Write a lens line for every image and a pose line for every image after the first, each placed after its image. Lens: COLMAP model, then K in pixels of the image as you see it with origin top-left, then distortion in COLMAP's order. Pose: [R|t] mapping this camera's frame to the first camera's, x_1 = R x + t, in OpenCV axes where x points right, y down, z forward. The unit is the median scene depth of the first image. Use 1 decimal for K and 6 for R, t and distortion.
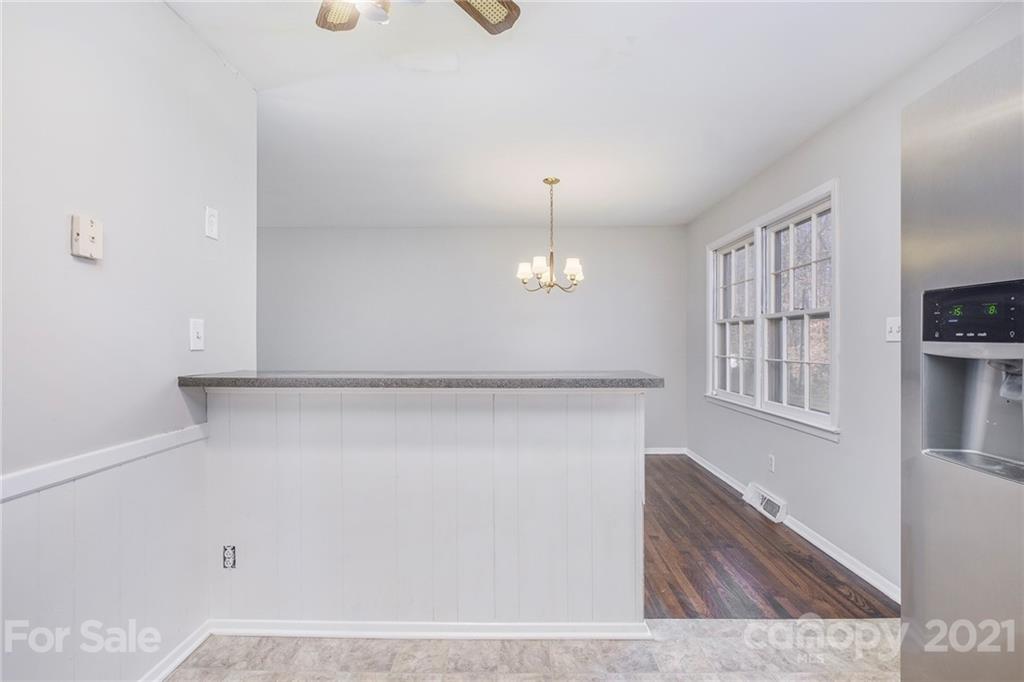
lens RADIAL K [[449.3, 0, 512.0], [0, 449.3, 341.0], [0, 0, 1]] dist [-0.000003, -0.000016]
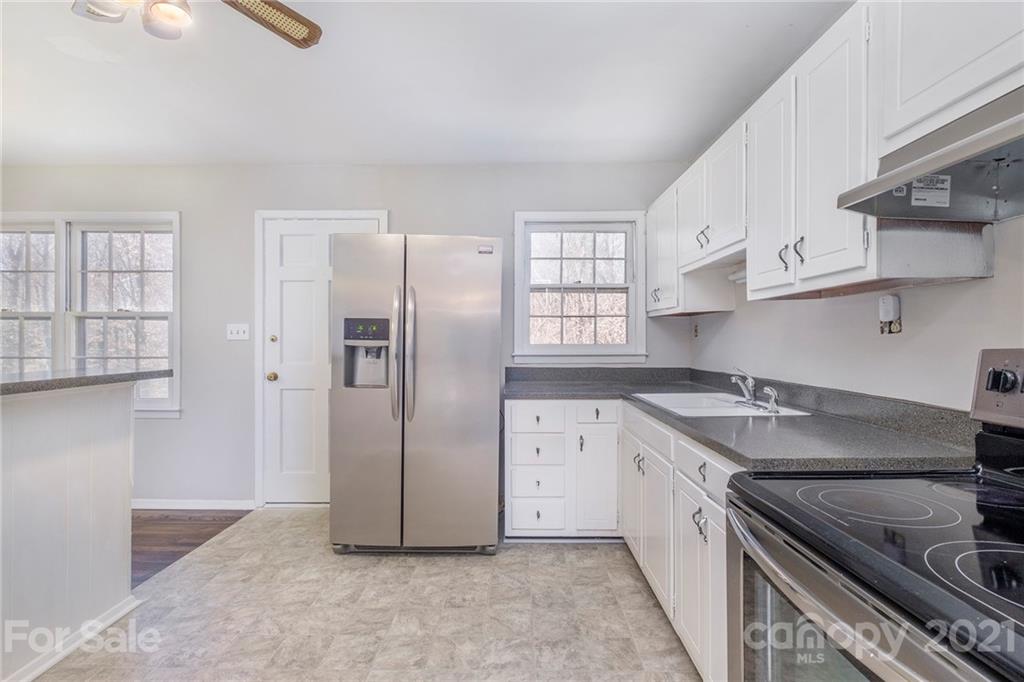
lens RADIAL K [[476.5, 0, 512.0], [0, 476.5, 341.0], [0, 0, 1]] dist [0.000227, 0.000018]
pose [[-0.007156, 0.002505, 0.999971, -0.884621], [-0.003958, 0.999989, -0.002533, 0.006406], [-0.999967, -0.003976, -0.007146, 0.087925]]
